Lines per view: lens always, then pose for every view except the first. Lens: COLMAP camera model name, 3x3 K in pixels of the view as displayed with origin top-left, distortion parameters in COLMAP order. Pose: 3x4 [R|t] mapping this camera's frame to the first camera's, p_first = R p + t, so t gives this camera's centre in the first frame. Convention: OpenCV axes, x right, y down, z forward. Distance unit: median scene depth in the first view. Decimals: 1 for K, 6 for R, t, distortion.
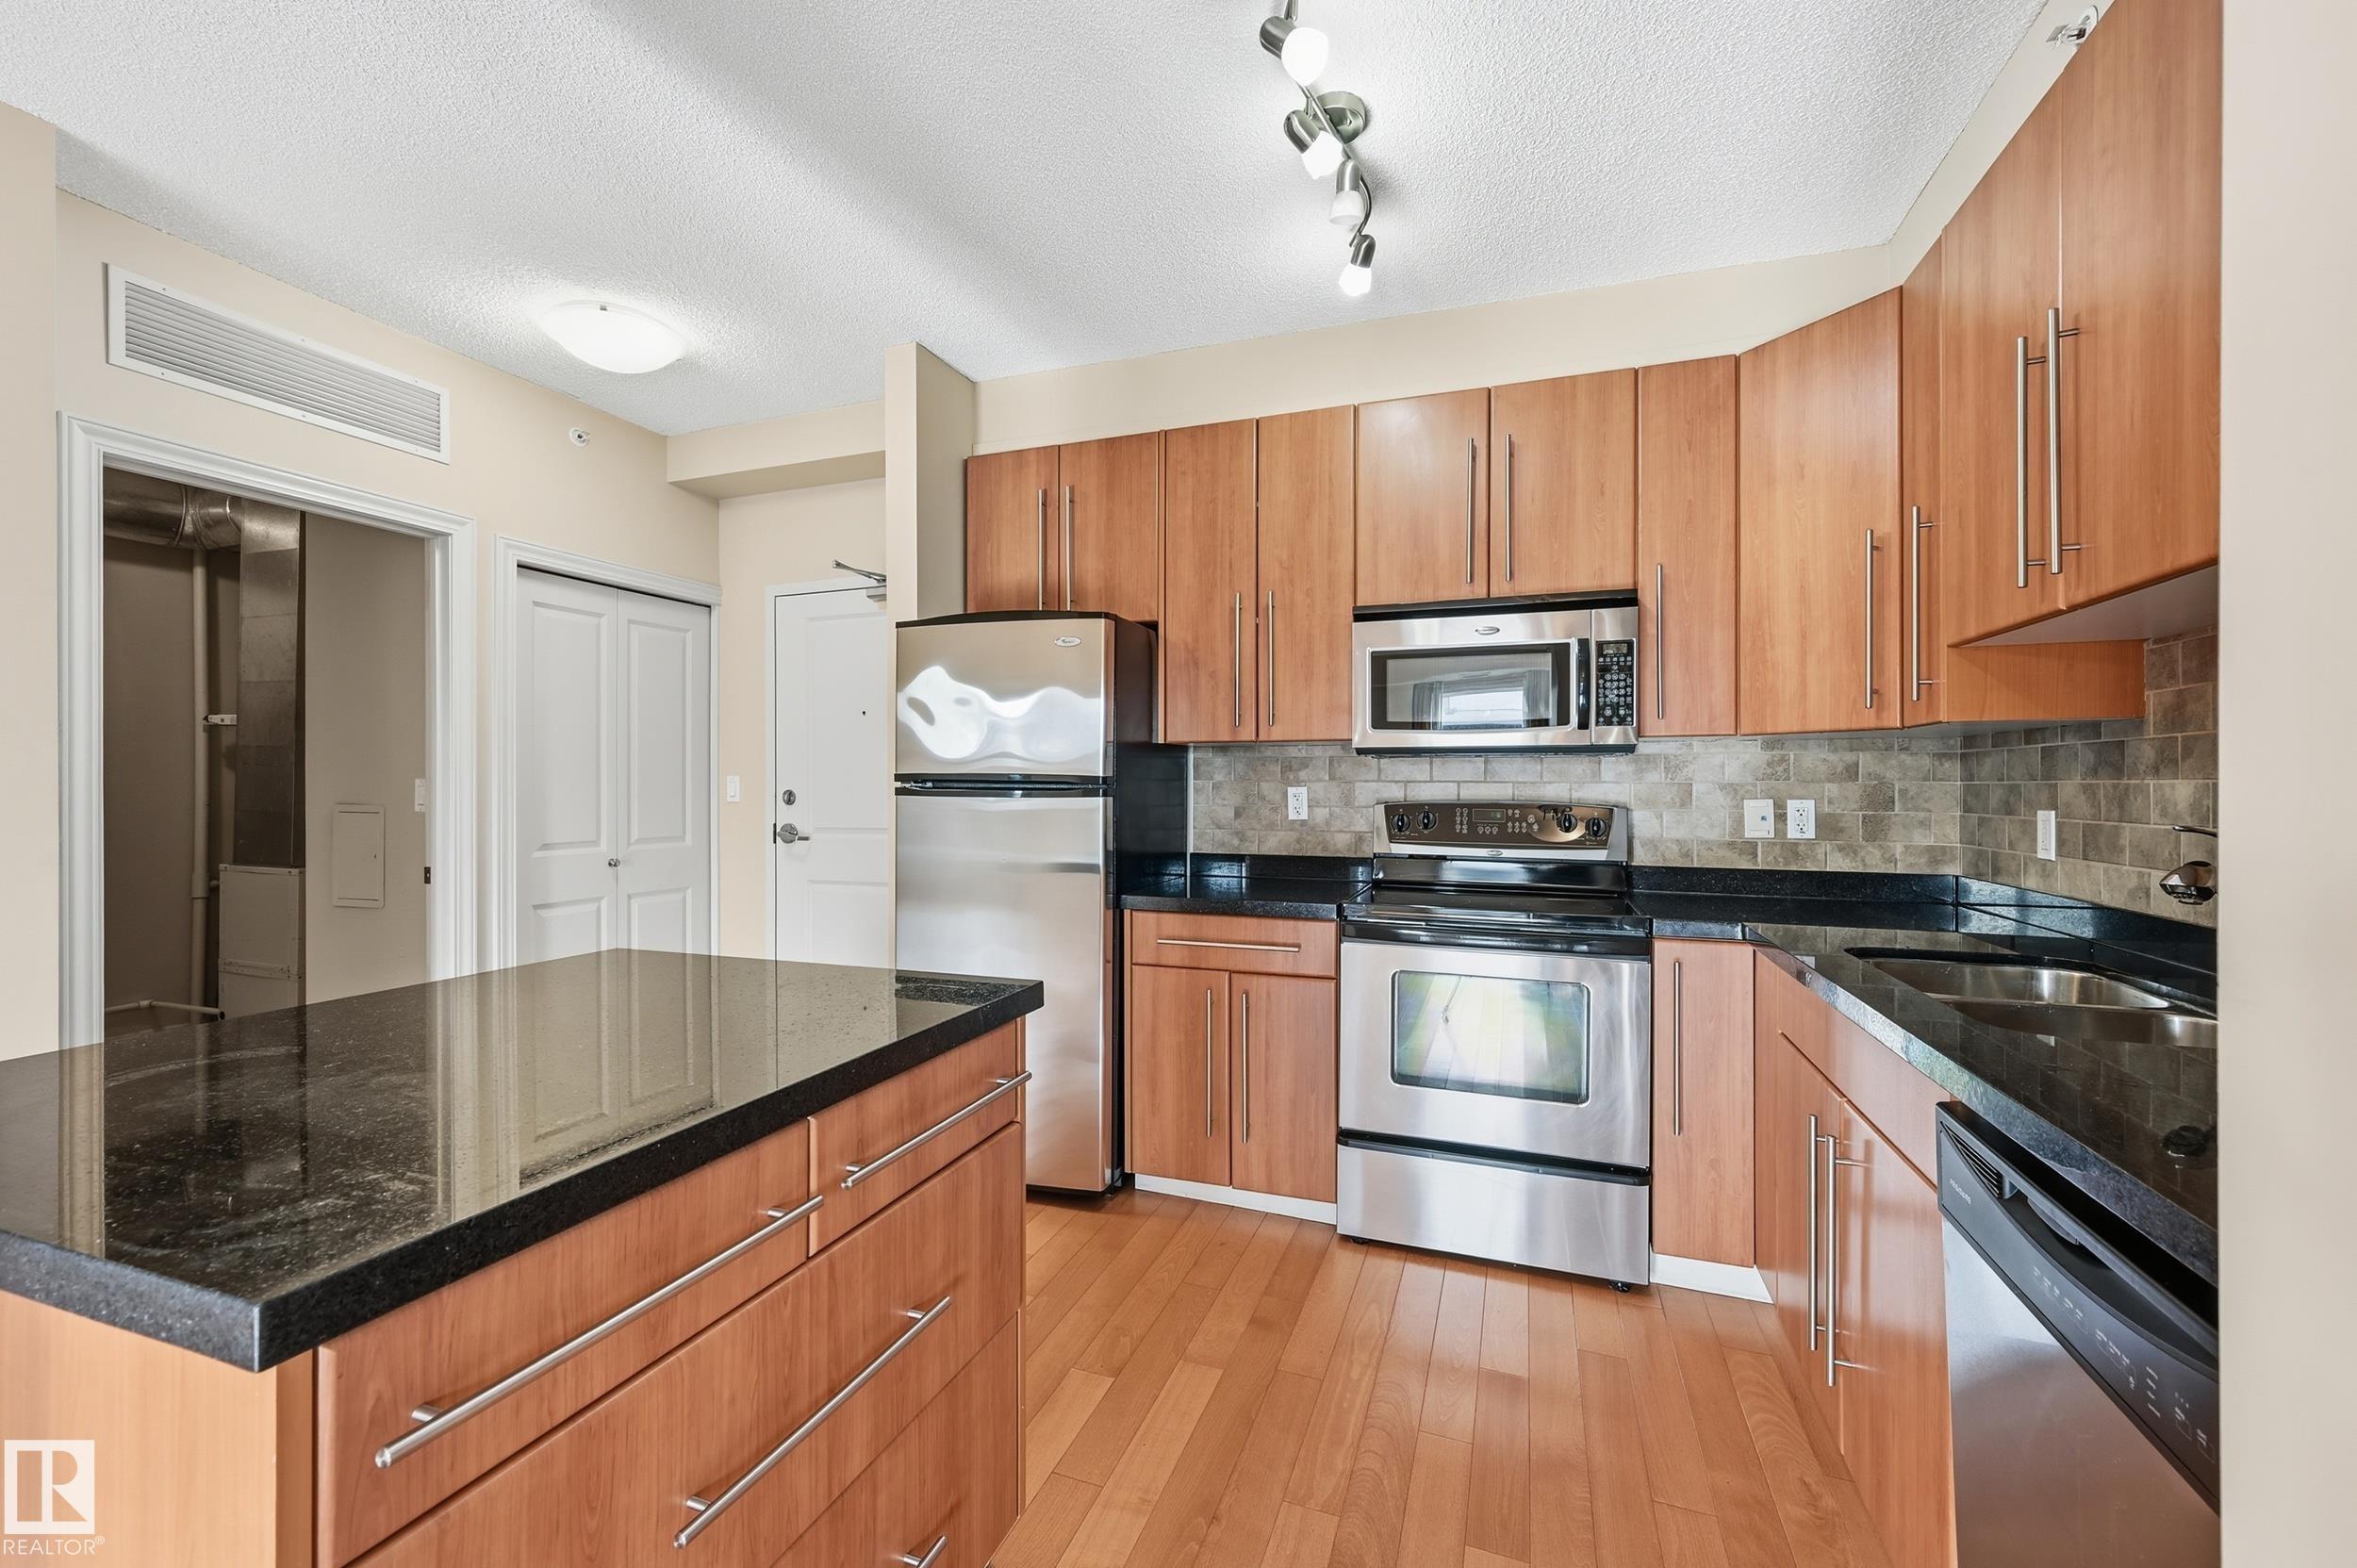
lens RADIAL K [[956.3, 0, 1178.5], [0, 956.3, 784.0], [0, 0, 1]] dist [0.000219, 0.000168]
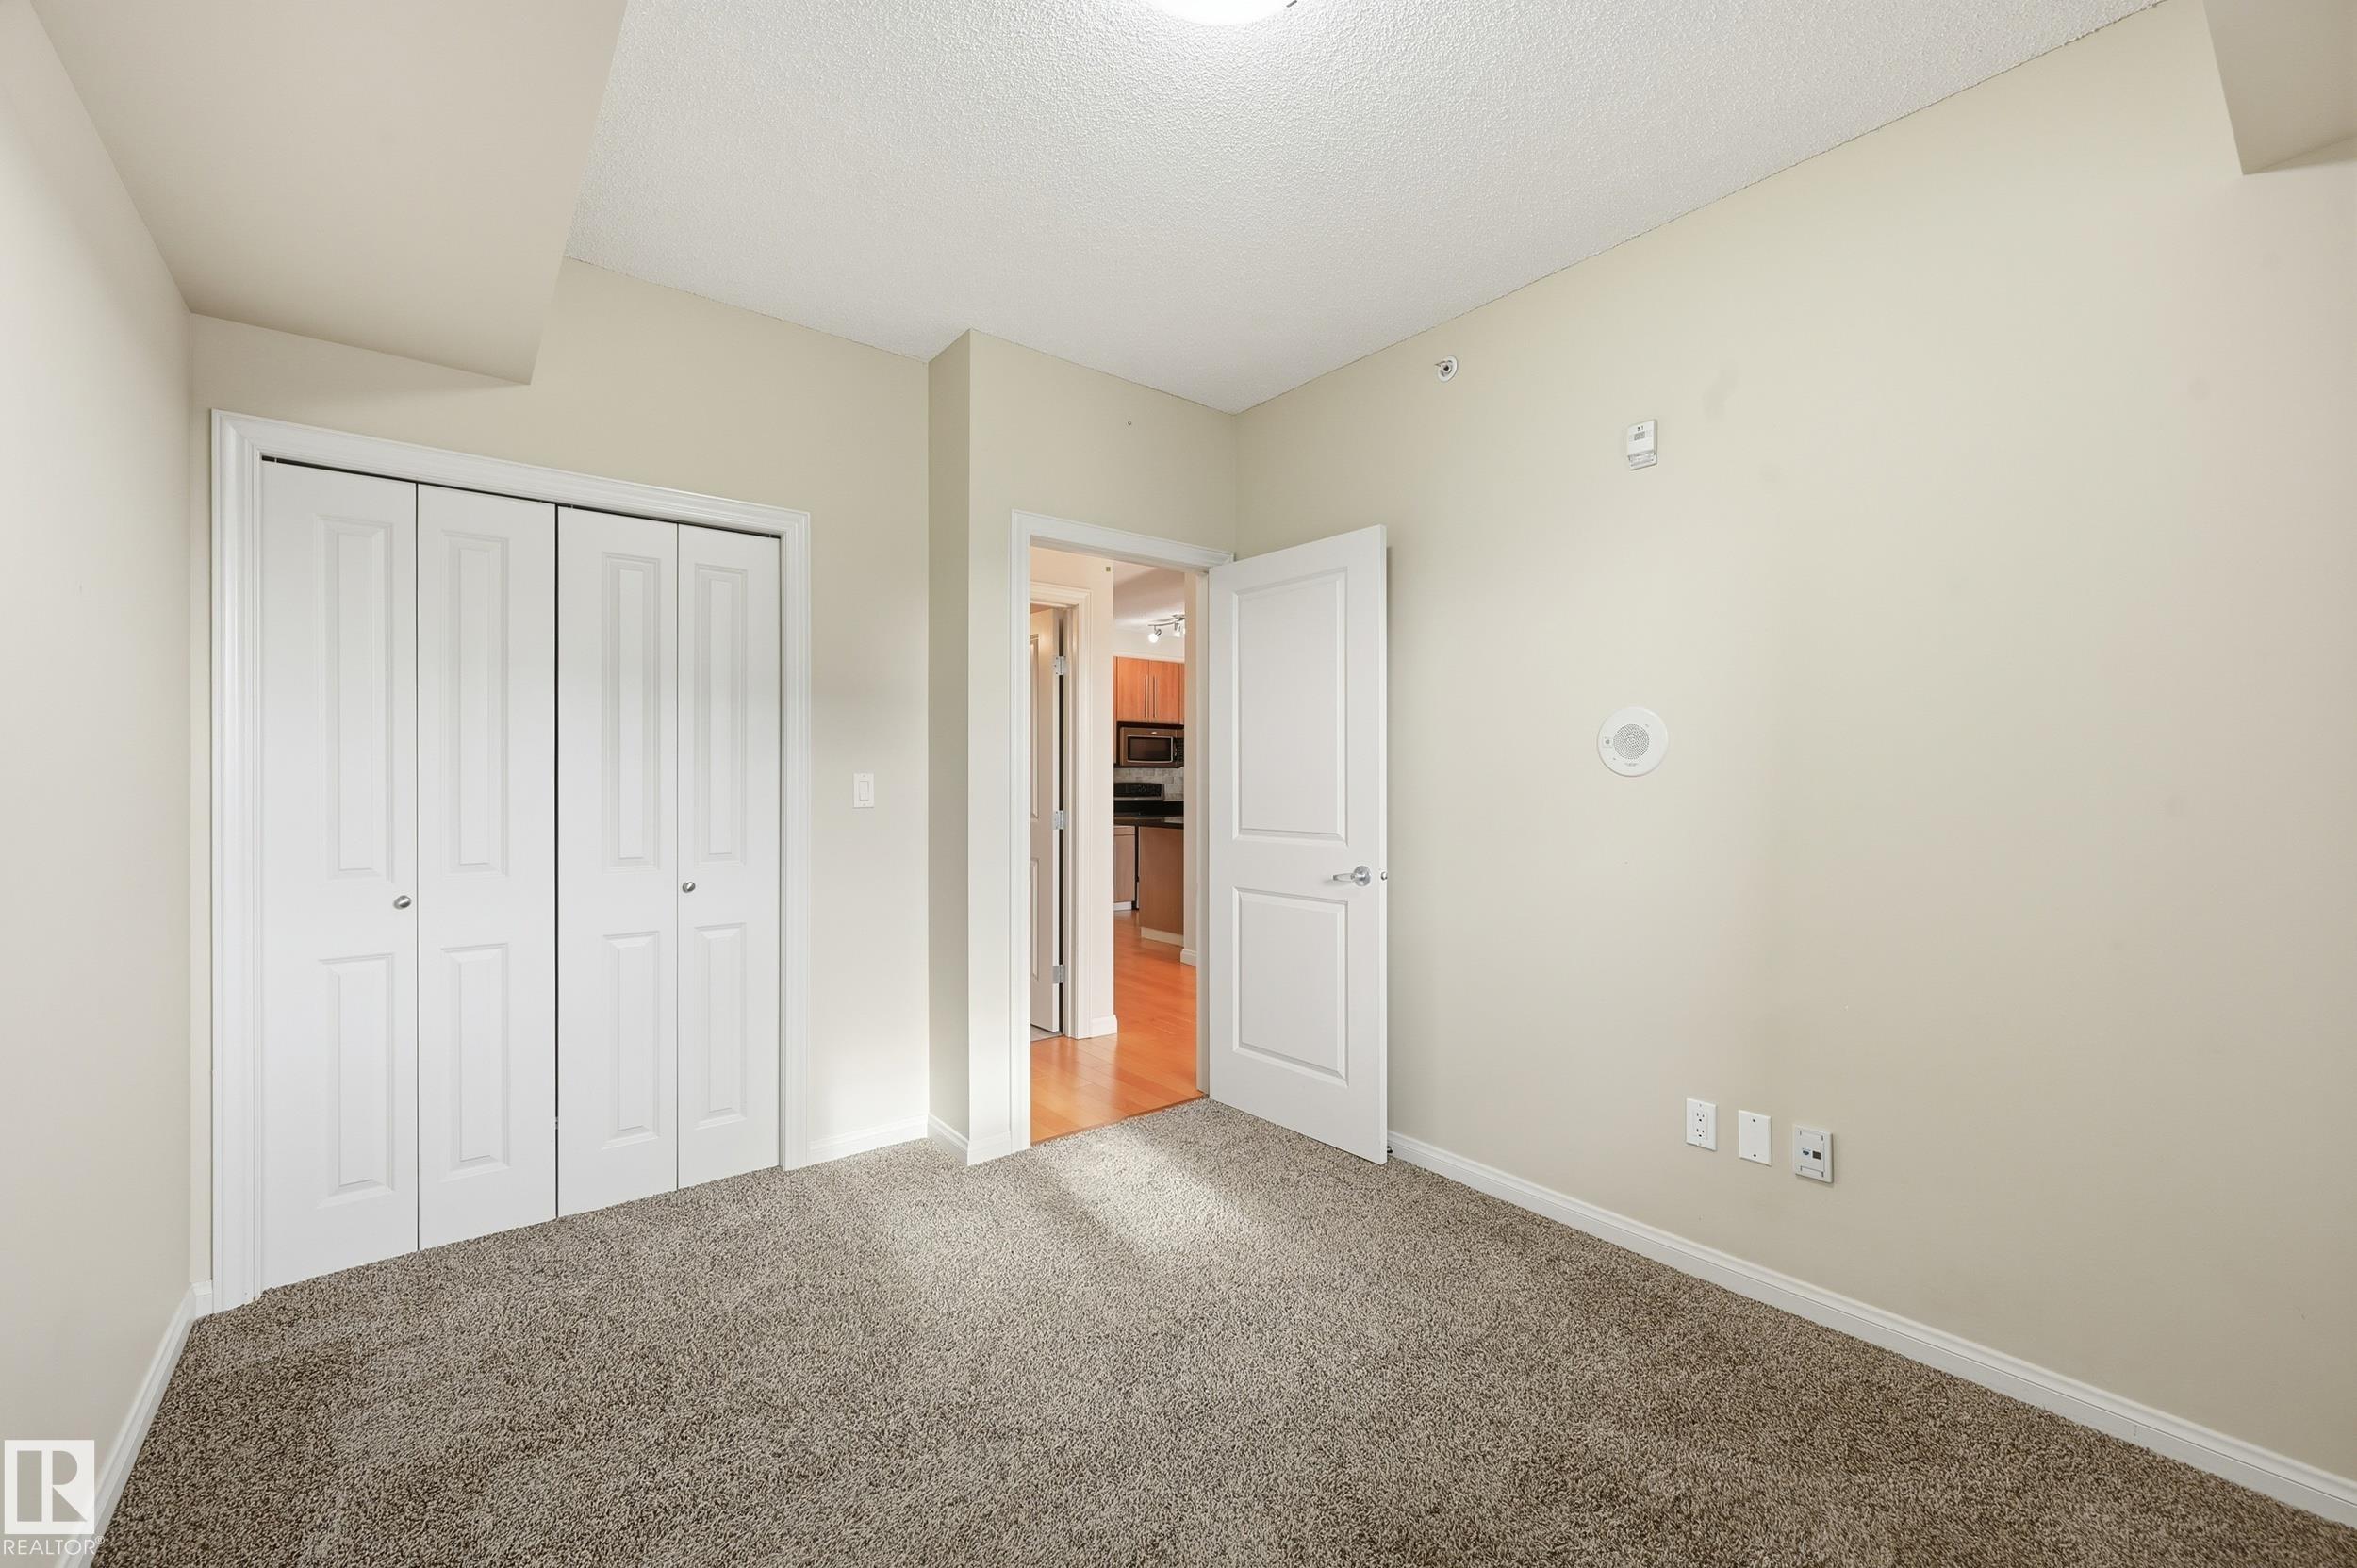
lens RADIAL K [[940.6, 0, 1175.9], [0, 940.6, 788.1], [0, 0, 1]] dist [-0.000179, 0.000250]
pose [[0.518989, -0.002398, 0.854778, -2.440106], [-0.001819, 0.999991, 0.003909, 0.025916], [-0.854779, -0.003584, 0.518979, -0.802004]]
